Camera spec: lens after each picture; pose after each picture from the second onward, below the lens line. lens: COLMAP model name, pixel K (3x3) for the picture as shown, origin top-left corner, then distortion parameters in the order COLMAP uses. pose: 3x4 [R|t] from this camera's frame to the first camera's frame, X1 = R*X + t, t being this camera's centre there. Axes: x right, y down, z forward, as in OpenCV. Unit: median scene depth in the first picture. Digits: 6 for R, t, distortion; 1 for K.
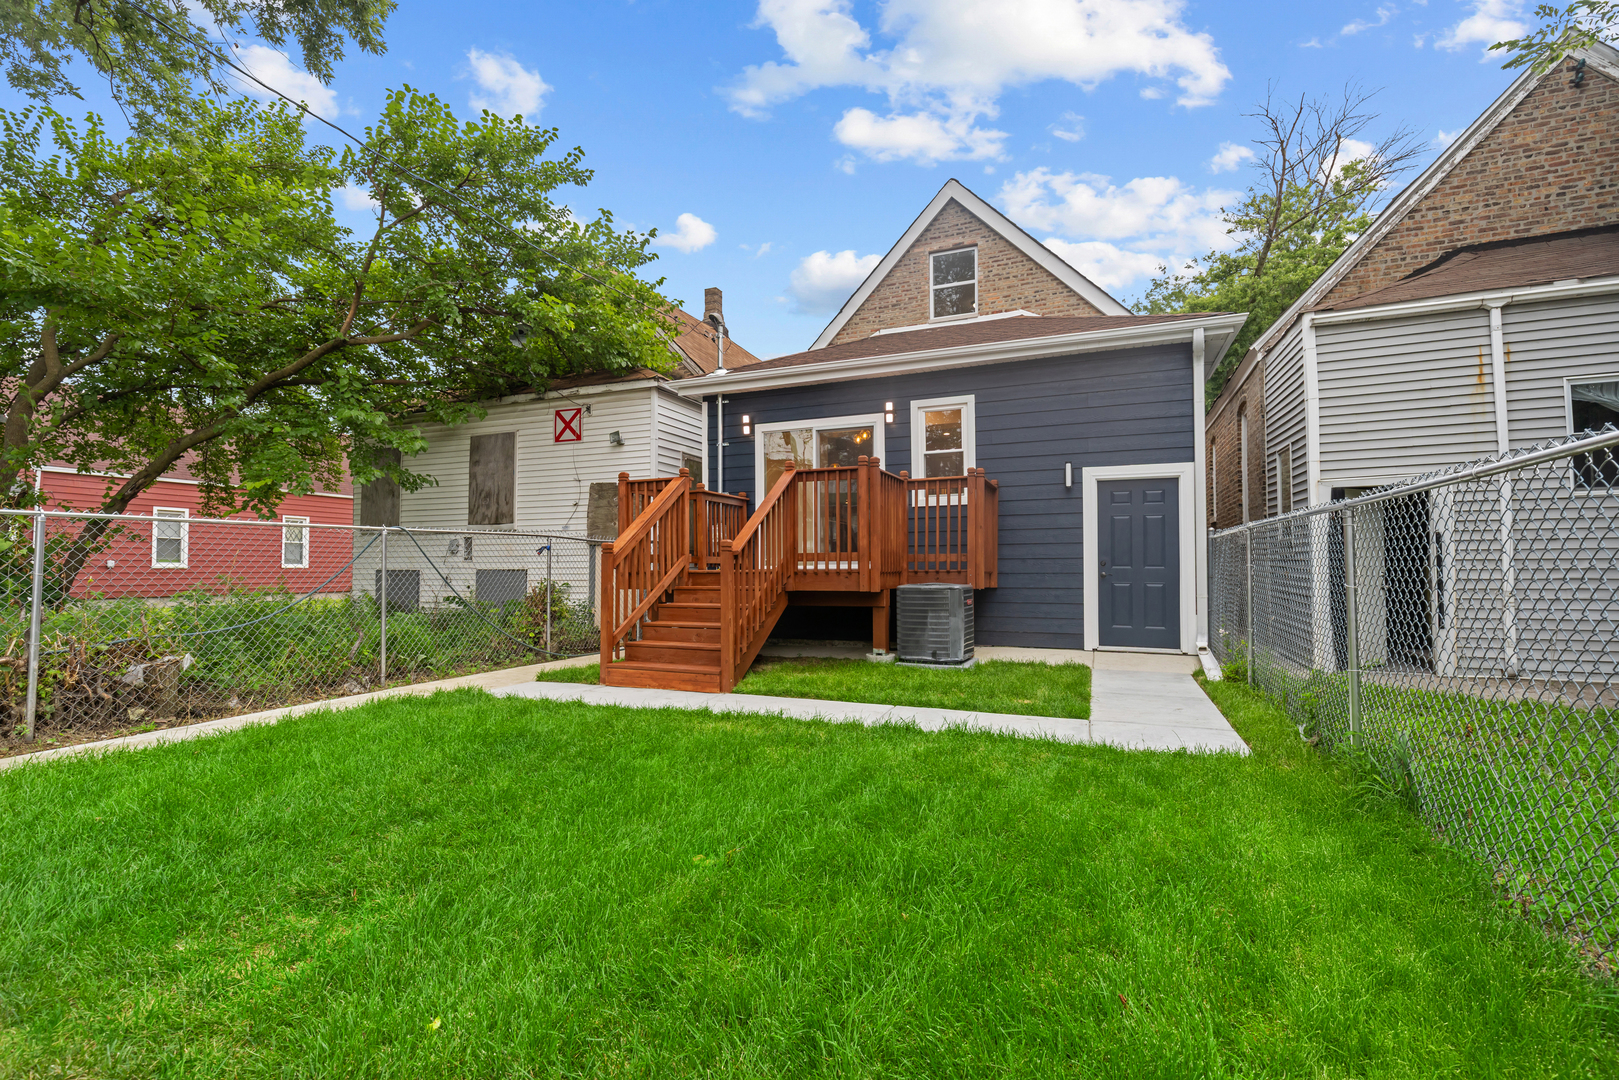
lens RADIAL K [[728.6, 0, 805.5], [0, 728.6, 542.1], [0, 0, 1]] dist [0.003204, -0.000201]
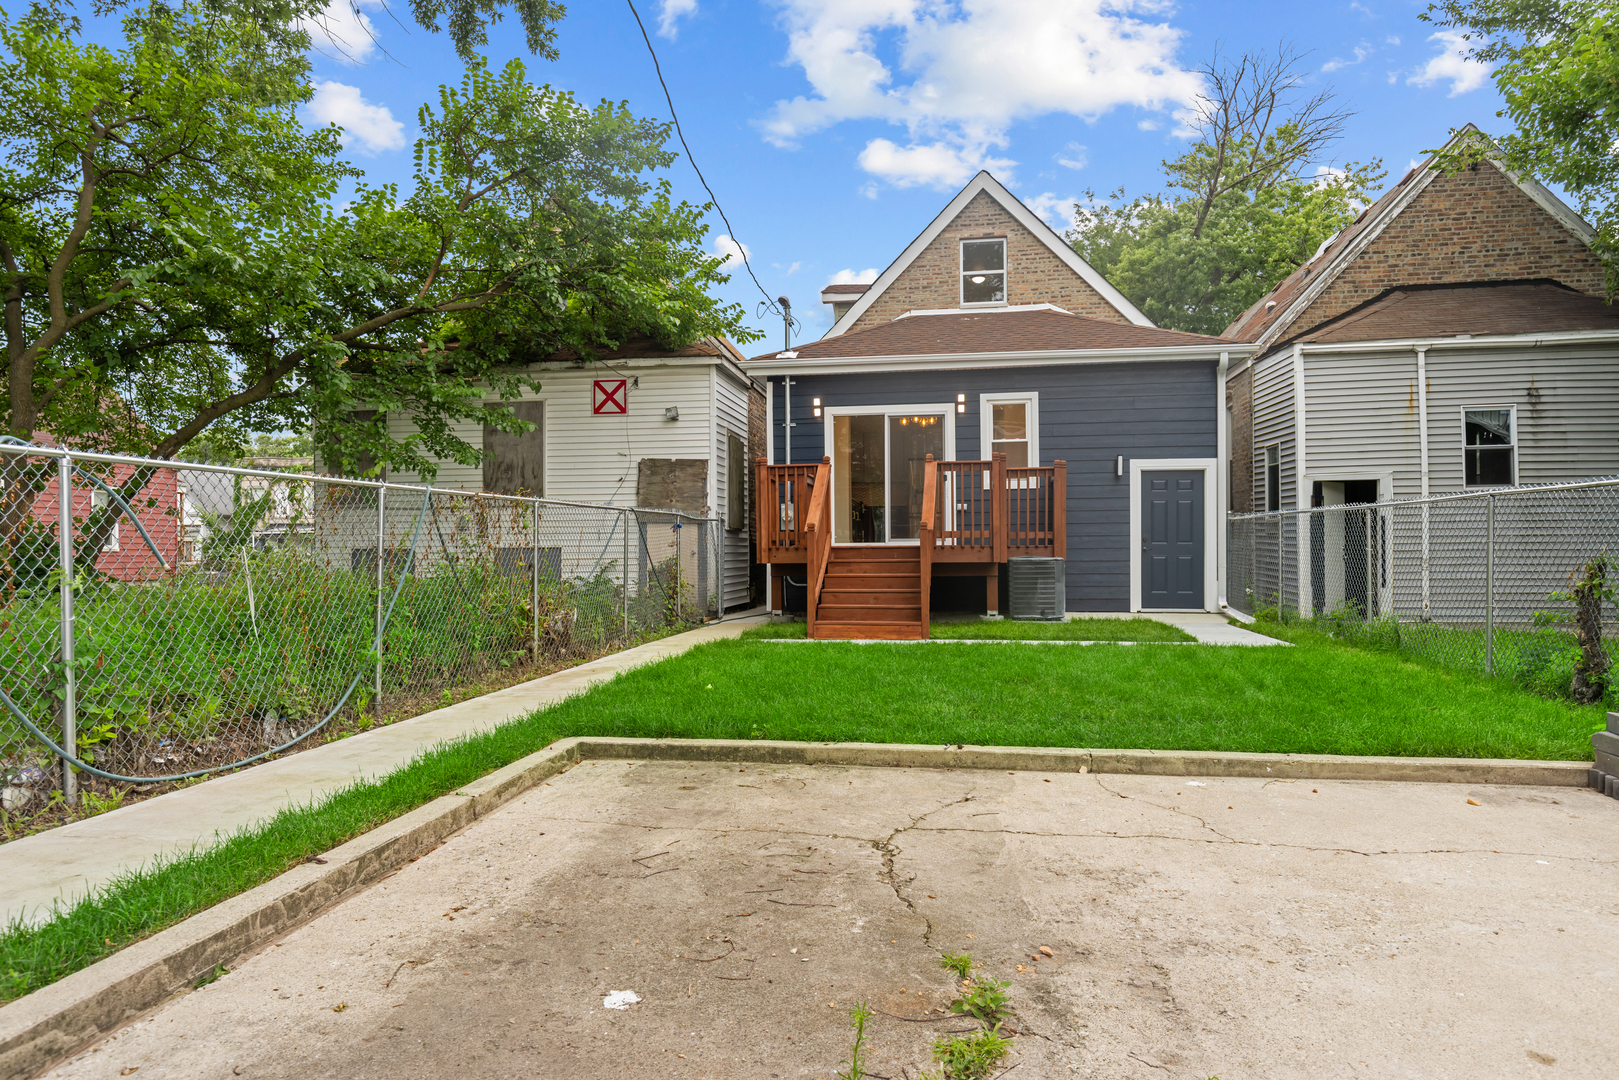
lens RADIAL K [[1034.2, 0, 807.7], [0, 1034.2, 538.6], [0, 0, 1]] dist [0.005212, -0.003924]
pose [[0.970293, -0.001202, 0.241928, -0.474248], [-0.004482, 0.999727, 0.022943, -0.008035], [-0.241890, -0.023345, 0.970023, -0.453039]]
